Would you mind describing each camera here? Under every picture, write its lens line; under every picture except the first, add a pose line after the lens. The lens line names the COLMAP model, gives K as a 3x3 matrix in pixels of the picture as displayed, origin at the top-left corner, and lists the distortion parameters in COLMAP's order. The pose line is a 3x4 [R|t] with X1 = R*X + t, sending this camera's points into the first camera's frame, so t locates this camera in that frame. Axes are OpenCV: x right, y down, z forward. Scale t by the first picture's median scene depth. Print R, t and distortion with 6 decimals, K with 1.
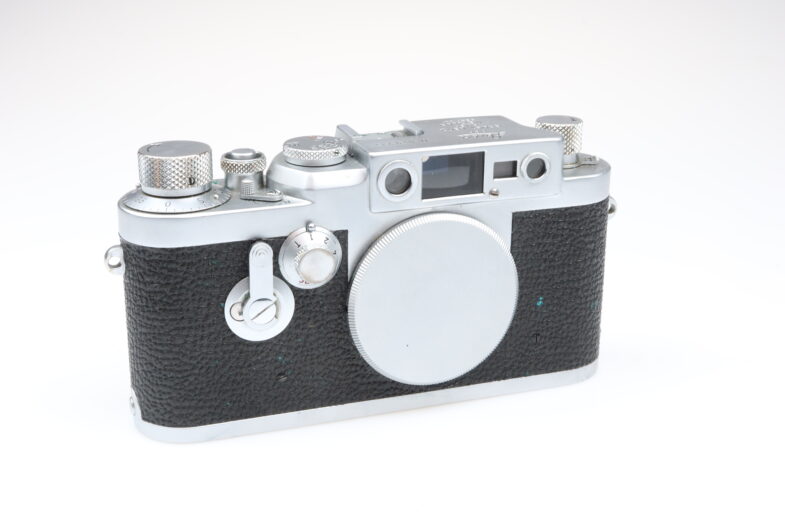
lens RADIAL K [[1175.4, 0, 392.5], [0, 1175.4, 261.5], [0, 0, 1]] dist [0.012143, -0.006677]
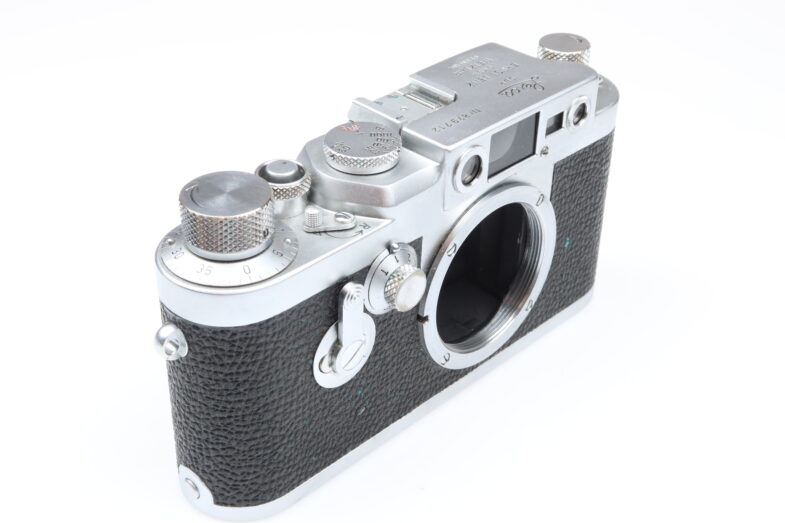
lens RADIAL K [[1175.4, 0, 392.5], [0, 1175.4, 261.5], [0, 0, 1]] dist [0.012143, -0.006677]
pose [[0.901321, -0.243132, 0.358479, -0.364311], [0.154526, 0.953636, 0.258265, -0.230970], [-0.404651, -0.177385, 0.897102, 0.236342]]
